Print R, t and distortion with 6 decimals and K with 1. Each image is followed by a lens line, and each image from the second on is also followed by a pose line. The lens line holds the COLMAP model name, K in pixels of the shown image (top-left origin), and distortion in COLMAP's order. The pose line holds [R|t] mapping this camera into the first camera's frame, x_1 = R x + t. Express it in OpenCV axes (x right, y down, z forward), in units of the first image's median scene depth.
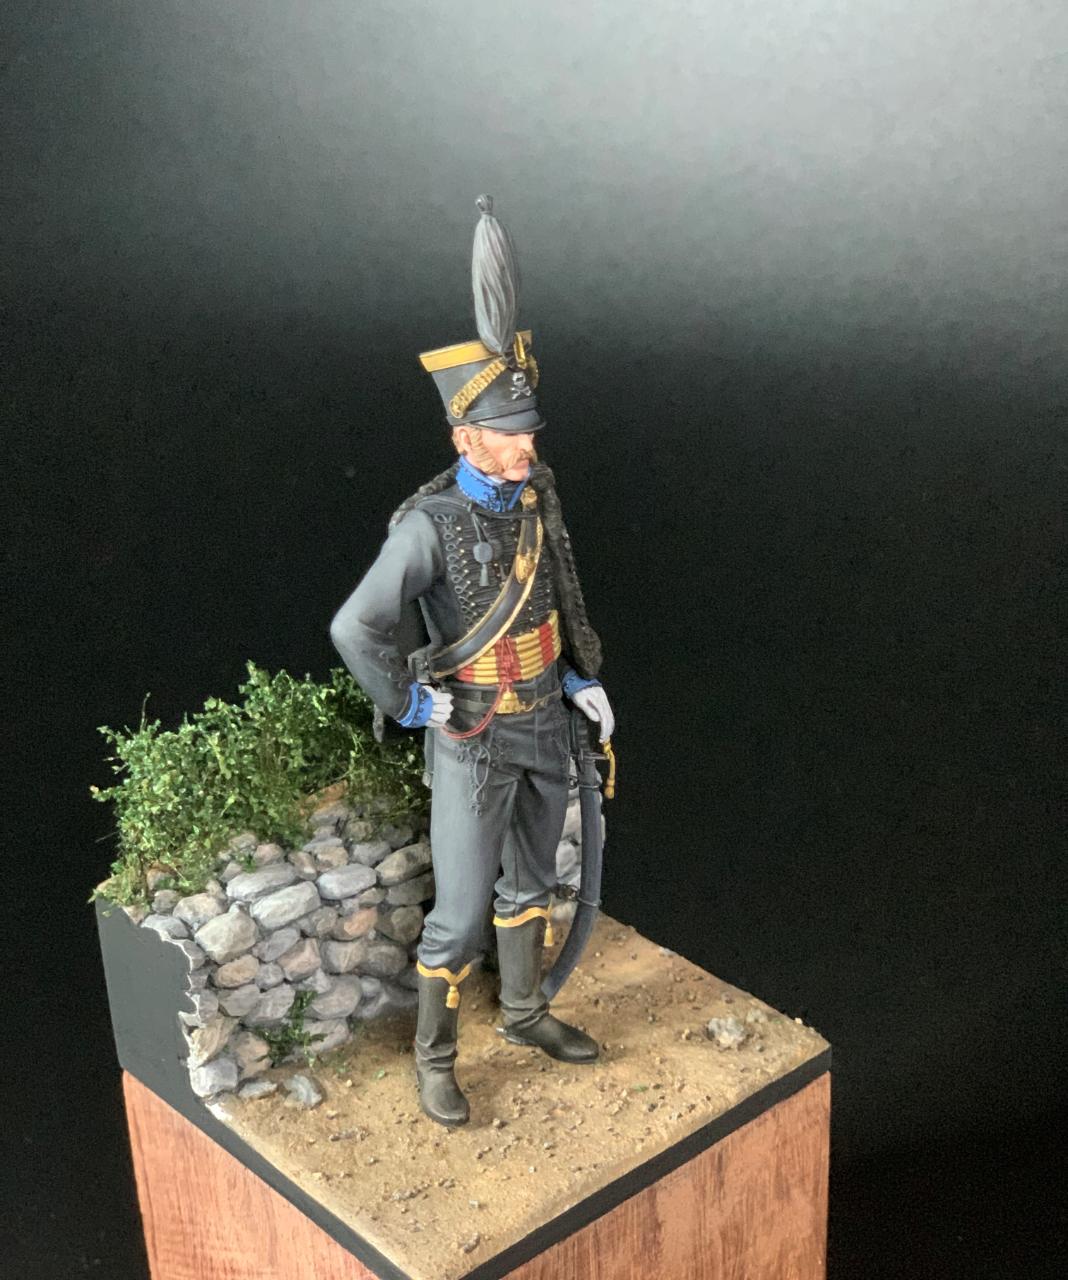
lens RADIAL K [[2231.8, 0, 534.7], [0, 2231.8, 636.1], [0, 0, 1]] dist [-0.170985, 0.000000]
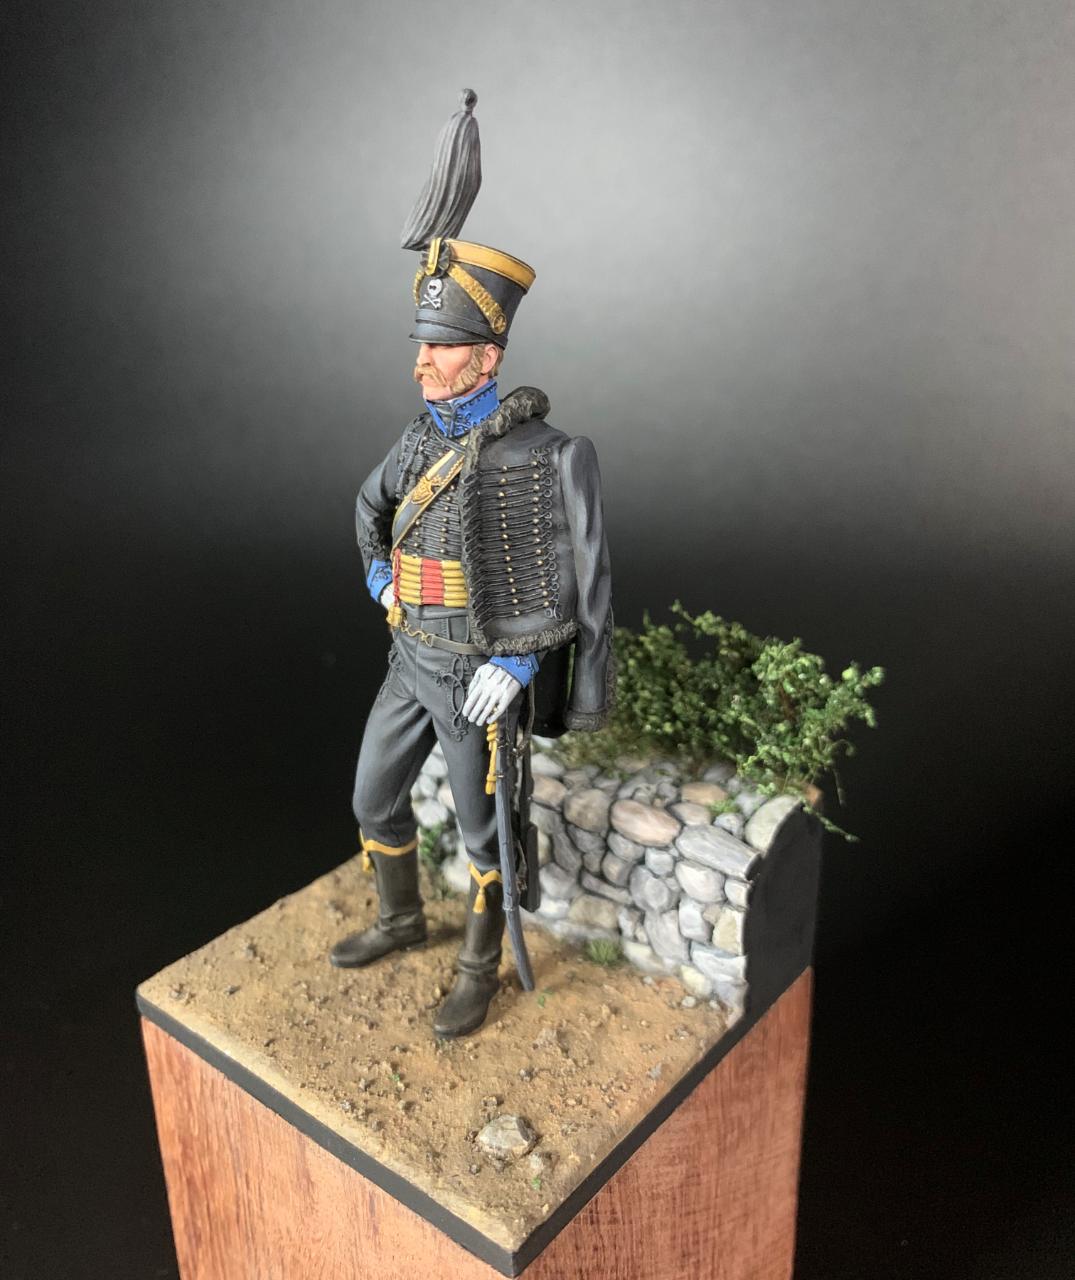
lens RADIAL K [[1135.8, 0, 537.4], [0, 1135.8, 581.9], [0, 0, 1]] dist [0.029136, -0.138371]
pose [[0.149395, 0.326907, -0.933174, 0.469530], [-0.408830, 0.879737, 0.242736, -0.133558], [0.900299, 0.345246, 0.265078, 0.902221]]
